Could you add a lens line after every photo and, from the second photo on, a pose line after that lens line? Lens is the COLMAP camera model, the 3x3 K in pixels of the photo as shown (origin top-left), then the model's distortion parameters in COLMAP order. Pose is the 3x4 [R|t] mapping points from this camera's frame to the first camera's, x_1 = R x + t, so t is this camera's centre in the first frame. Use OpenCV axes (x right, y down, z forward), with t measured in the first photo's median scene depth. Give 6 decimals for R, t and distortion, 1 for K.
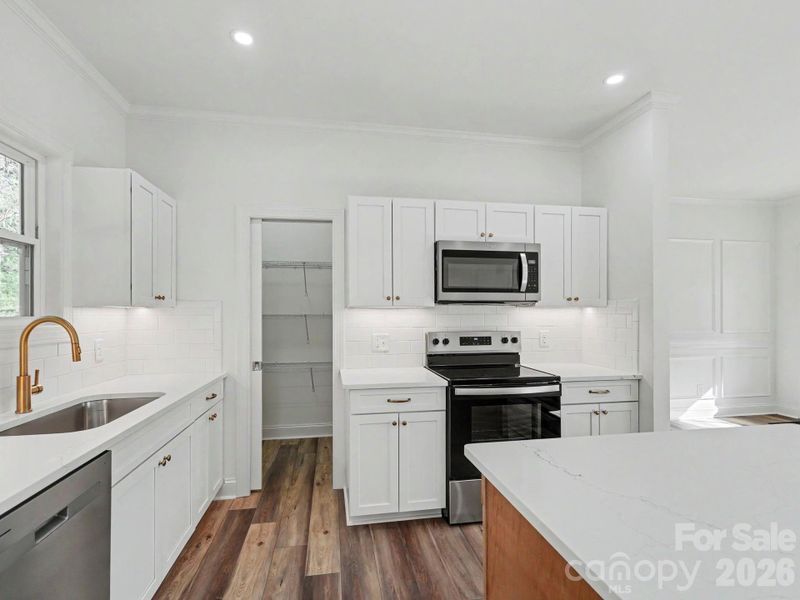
lens RADIAL K [[401.7, 0, 402.8], [0, 401.7, 307.6], [0, 0, 1]] dist [0.003080, 0.002865]
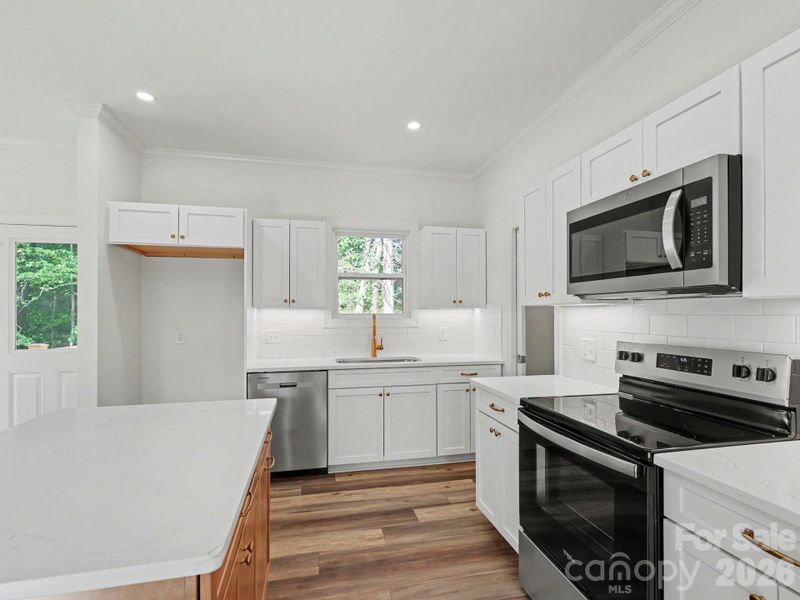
lens RADIAL K [[401.7, 0, 398.8], [0, 401.7, 306.5], [0, 0, 1]] dist [0.003080, 0.002865]
pose [[0.037943, -0.012993, -0.999195, 0.769834], [0.013790, 0.999827, -0.012478, 0.007318], [0.999185, -0.013305, 0.038115, 0.637911]]
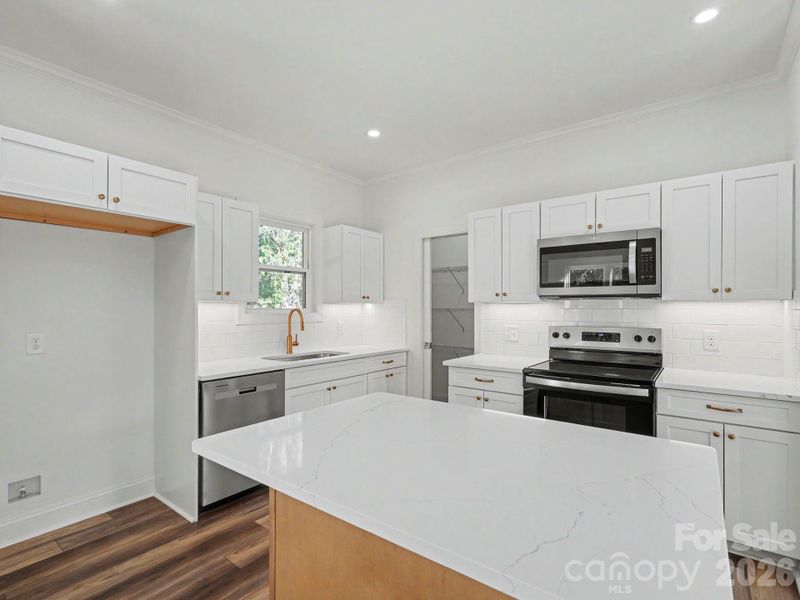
lens RADIAL K [[401.7, 0, 400.5], [0, 401.7, 302.8], [0, 0, 1]] dist [0.003080, 0.002865]
pose [[0.673175, -0.006098, -0.739458, 0.609775], [0.006704, 0.999975, -0.002143, 0.001067], [0.739453, -0.003515, 0.673199, 0.007649]]
